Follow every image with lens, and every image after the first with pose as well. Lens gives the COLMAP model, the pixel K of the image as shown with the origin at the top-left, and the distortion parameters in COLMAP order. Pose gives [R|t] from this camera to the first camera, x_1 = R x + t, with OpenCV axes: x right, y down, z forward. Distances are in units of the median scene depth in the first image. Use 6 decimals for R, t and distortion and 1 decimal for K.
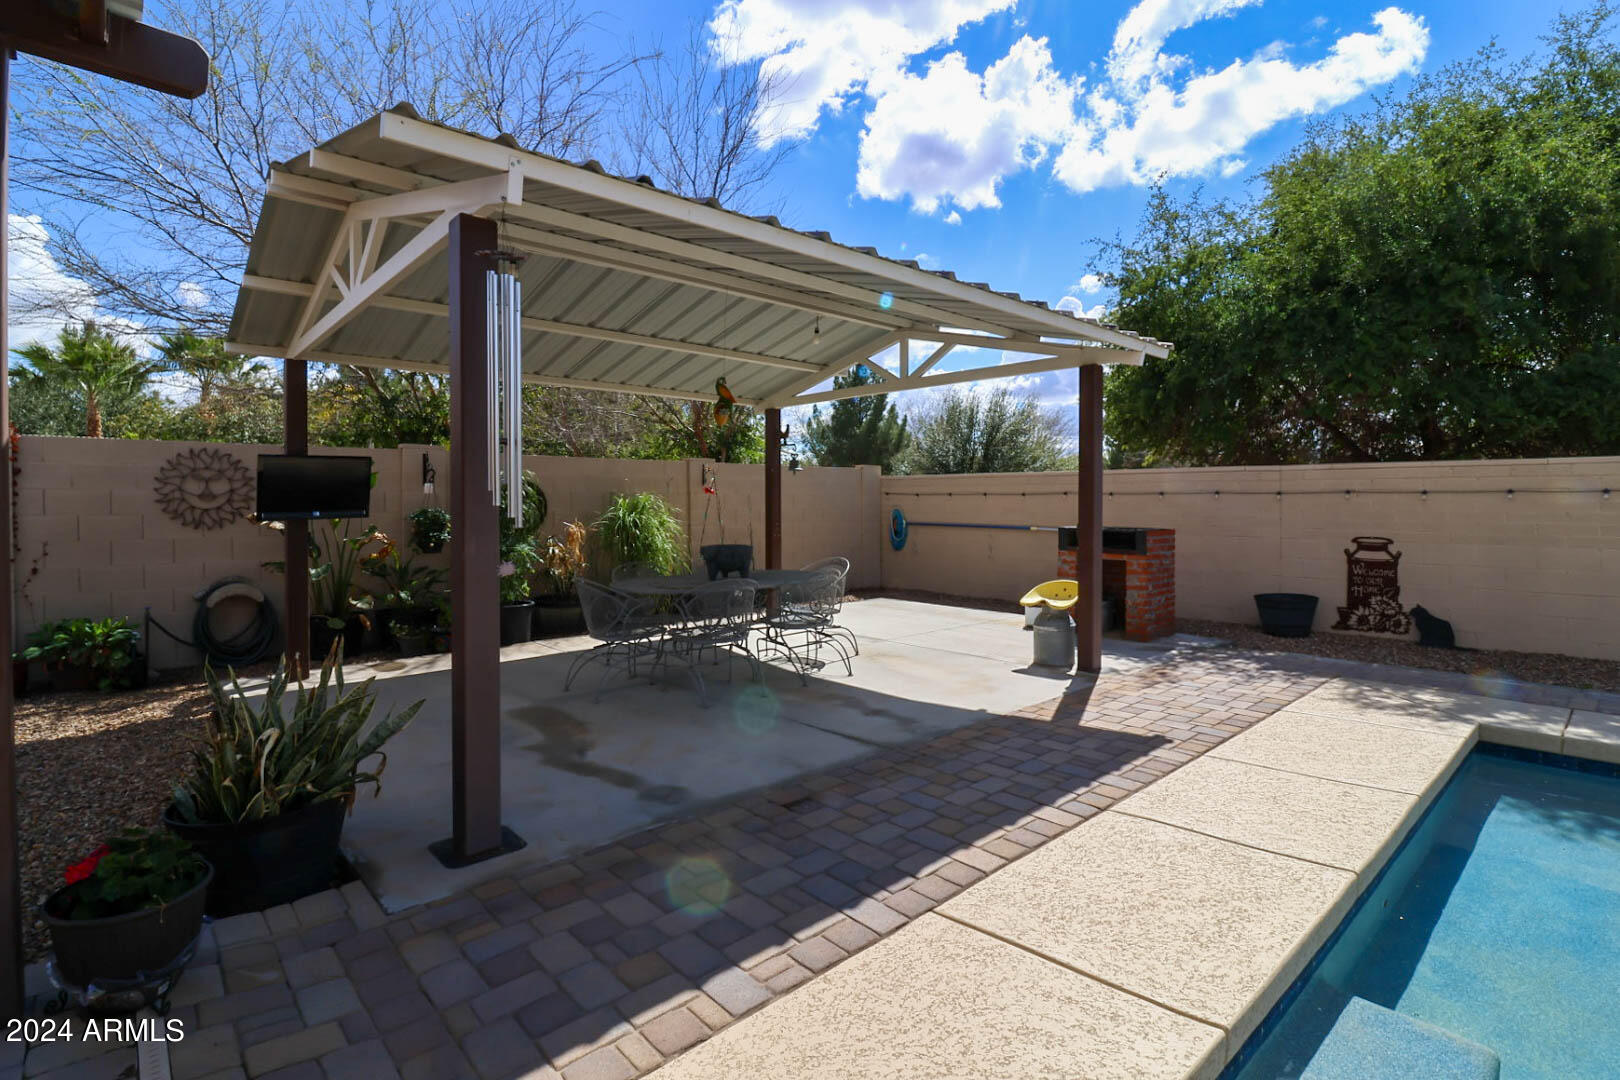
lens RADIAL K [[754.0, 0, 806.9], [0, 754.0, 521.9], [0, 0, 1]] dist [0.001126, -0.012084]
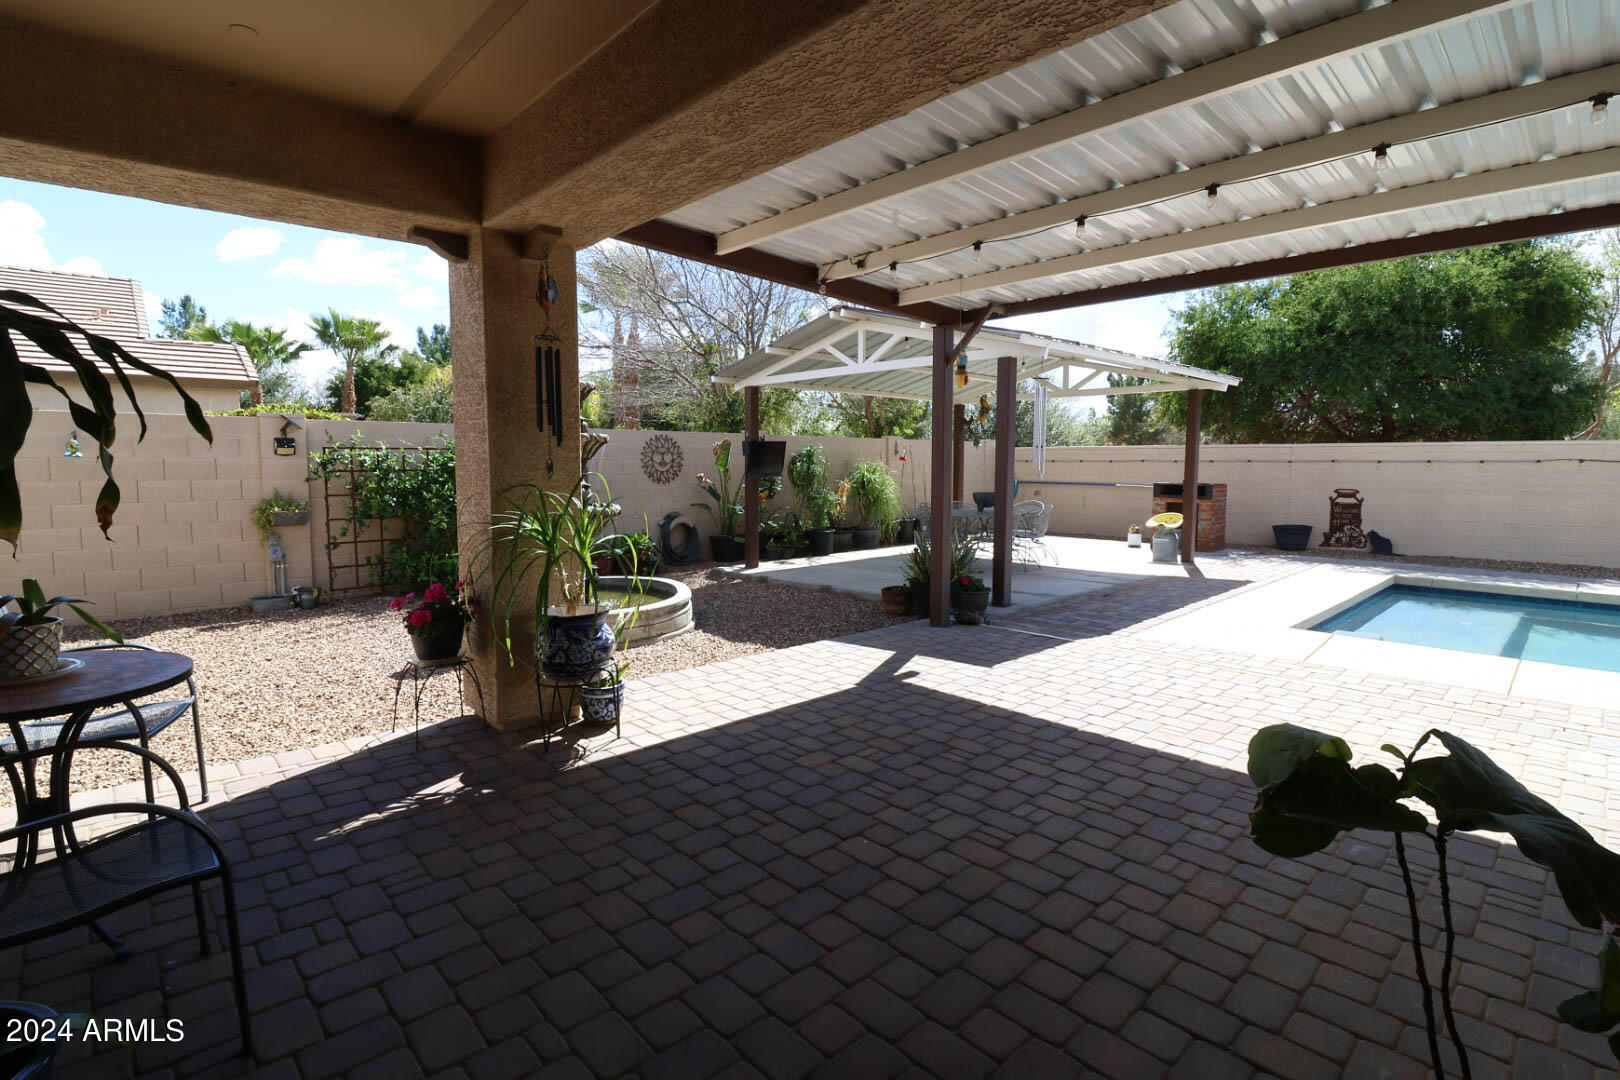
lens RADIAL K [[747.3, 0, 813.5], [0, 747.3, 533.0], [0, 0, 1]] dist [0.004264, -0.012422]
pose [[0.999675, -0.001106, 0.025460, -0.459731], [-0.000603, 0.997752, 0.067017, 0.007149], [-0.025477, -0.067010, 0.997427, -0.611205]]
